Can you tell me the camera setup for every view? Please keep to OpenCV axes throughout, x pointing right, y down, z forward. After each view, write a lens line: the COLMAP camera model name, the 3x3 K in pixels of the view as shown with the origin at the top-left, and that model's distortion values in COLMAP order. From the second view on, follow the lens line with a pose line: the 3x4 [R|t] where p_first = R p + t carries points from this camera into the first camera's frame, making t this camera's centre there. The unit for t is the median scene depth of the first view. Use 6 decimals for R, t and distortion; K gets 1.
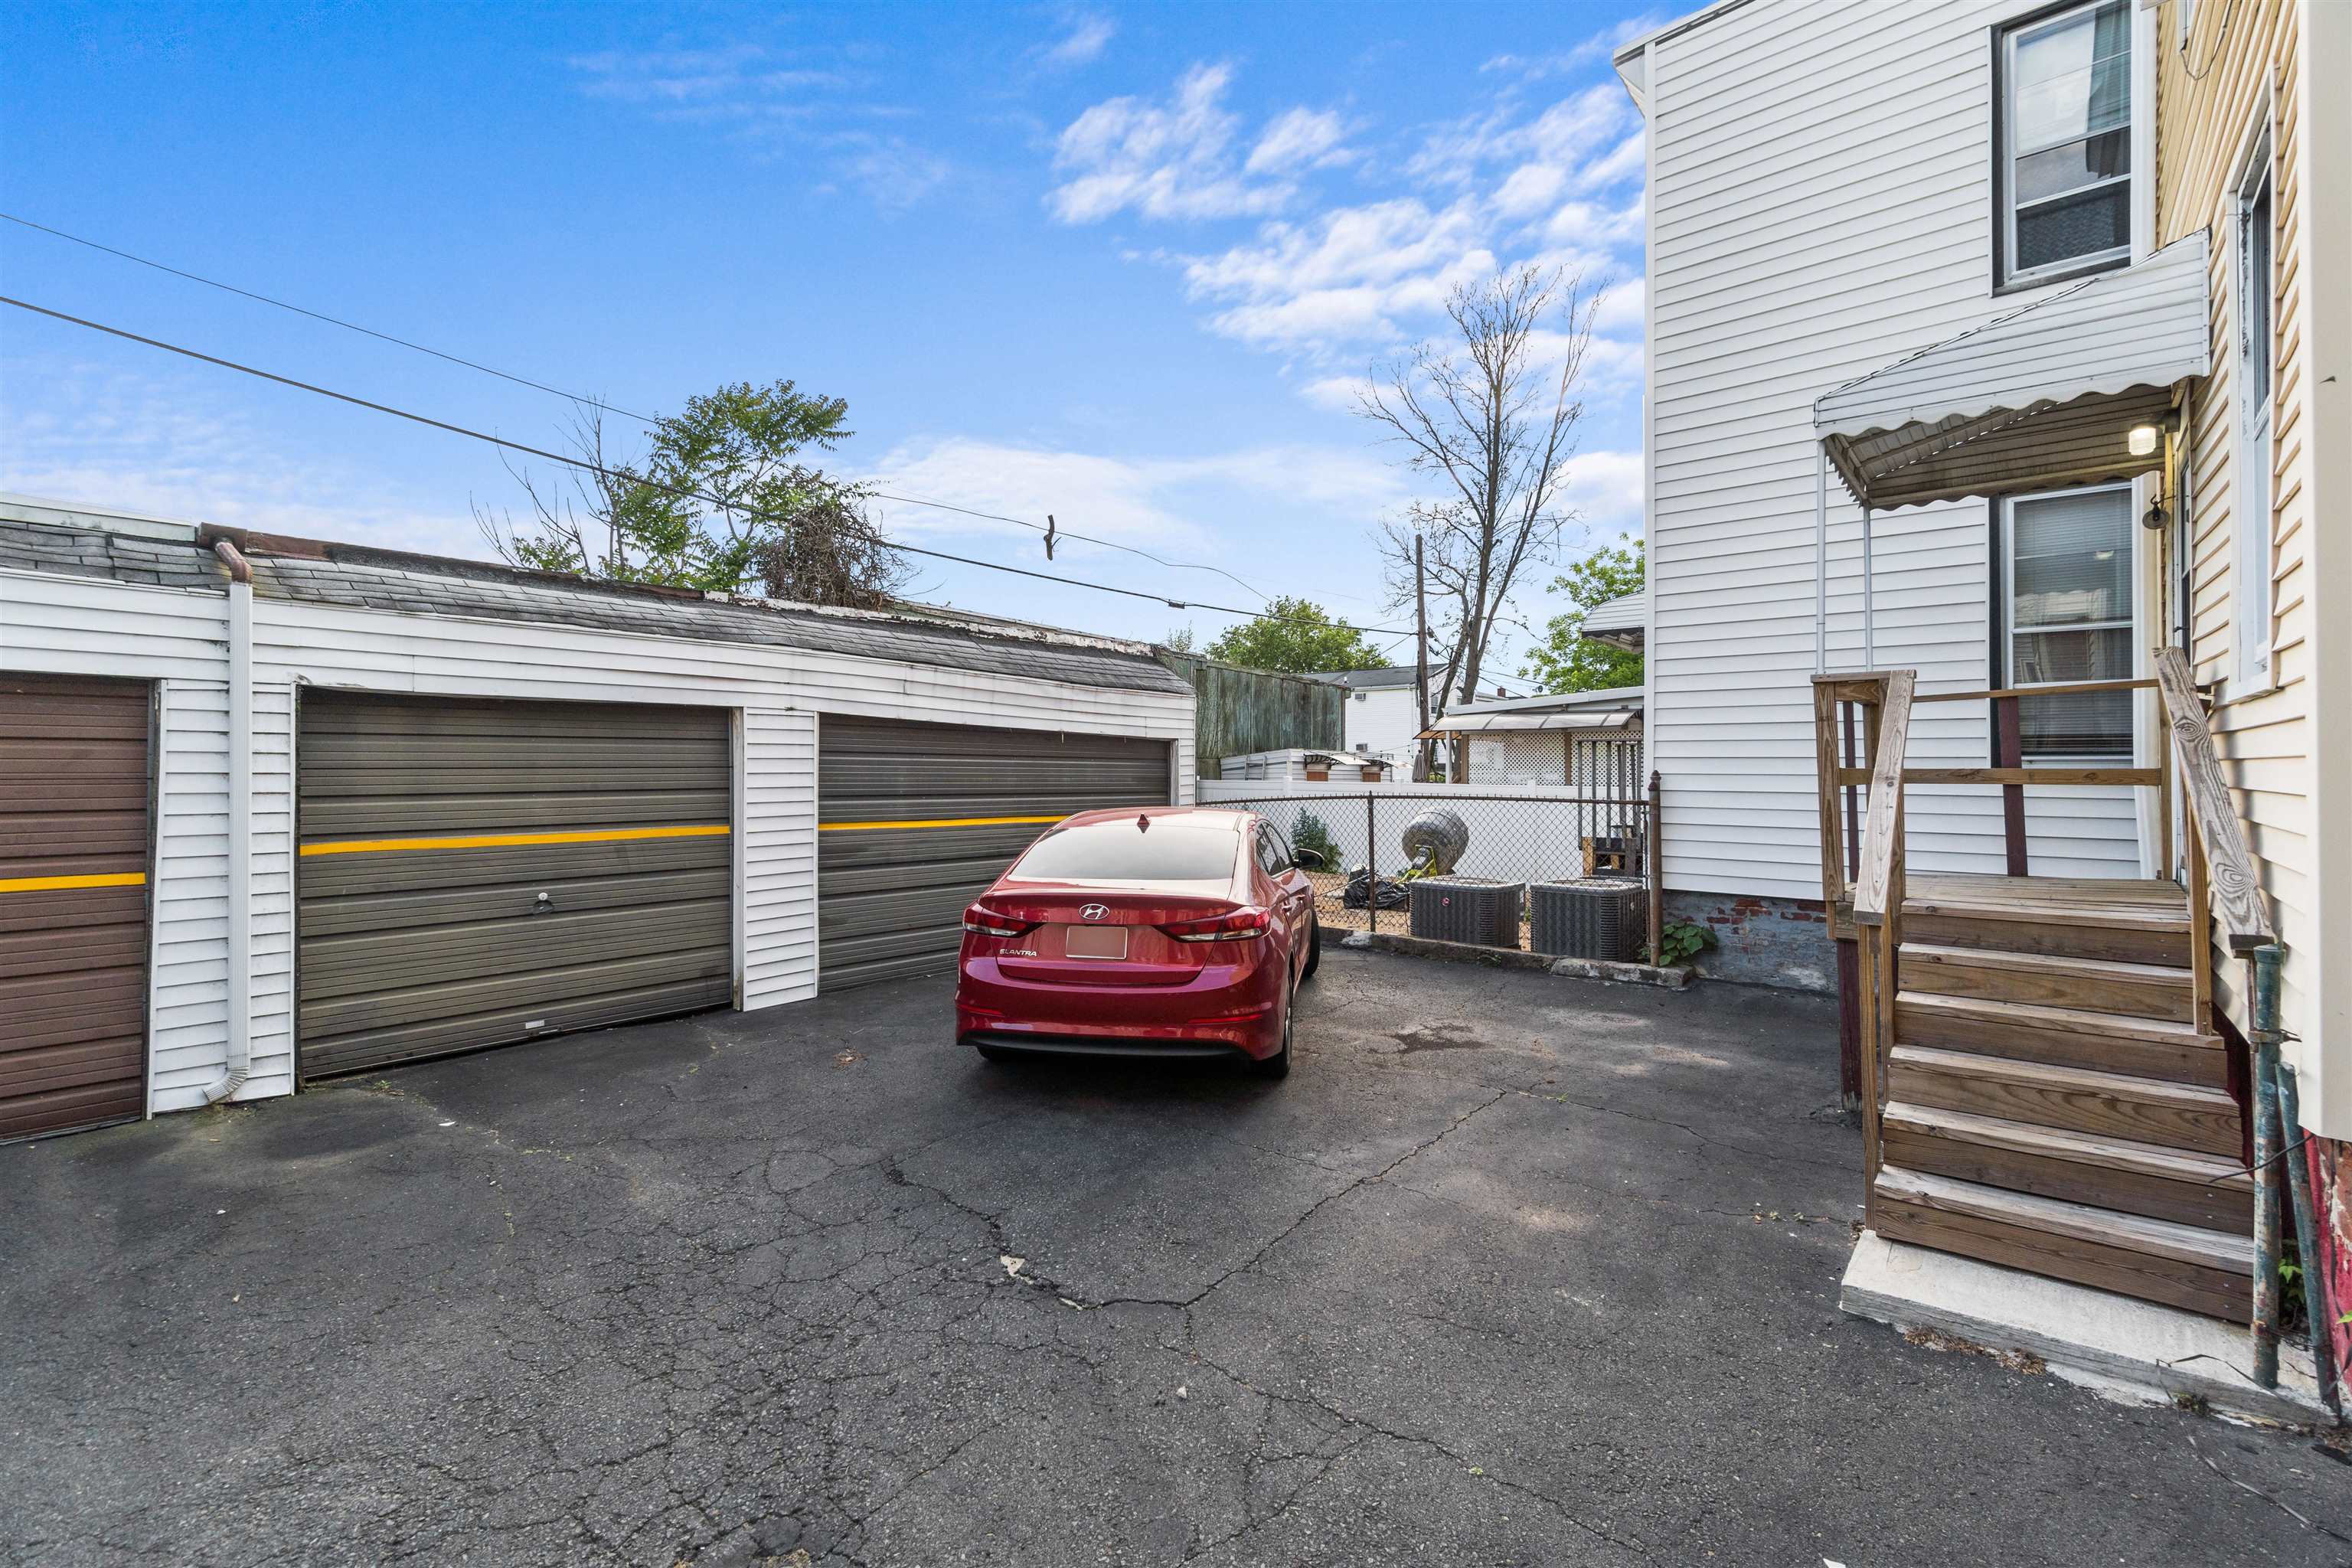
lens RADIAL K [[1009.2, 0, 1165.8], [0, 1009.2, 769.2], [0, 0, 1]] dist [-0.001602, 0.000025]
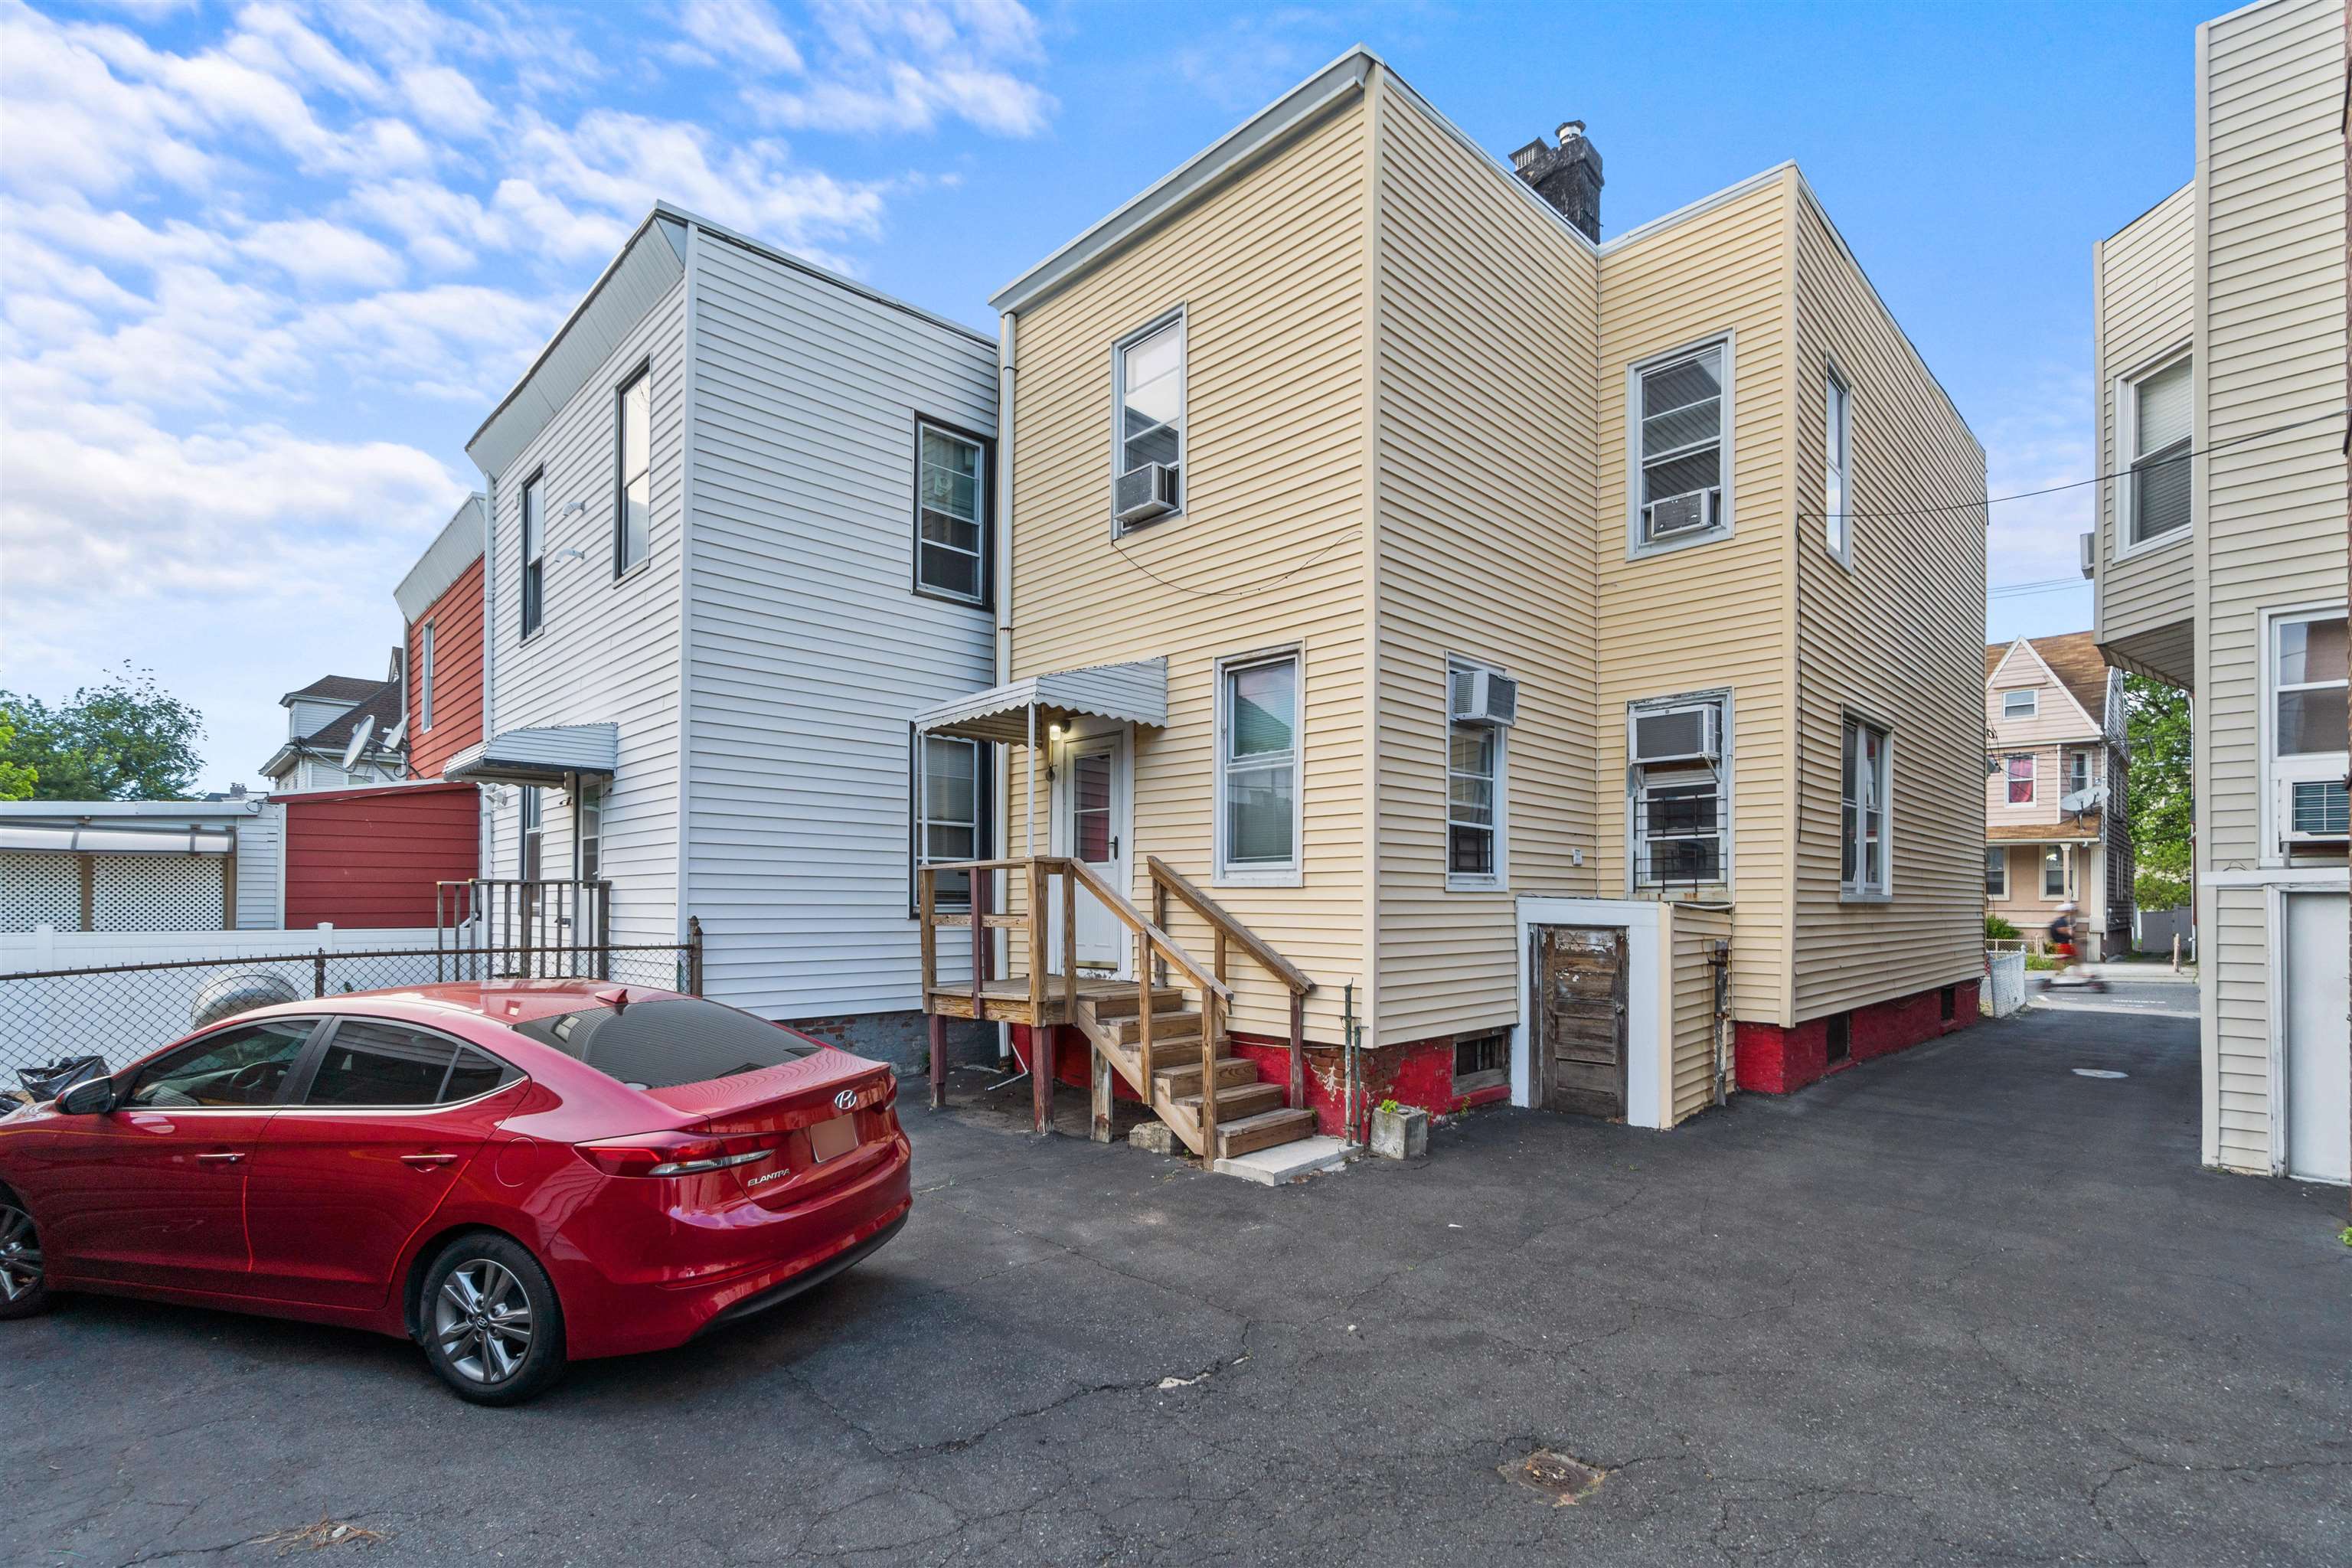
lens RADIAL K [[1064.0, 0, 1173.0], [0, 1064.0, 899.2], [0, 0, 1]] dist [-0.000041, 0.000047]
pose [[0.085002, 0.003032, 0.996376, -1.102619], [0.002710, 0.999991, -0.003275, -0.022785], [-0.996377, 0.002979, 0.084993, 0.765776]]
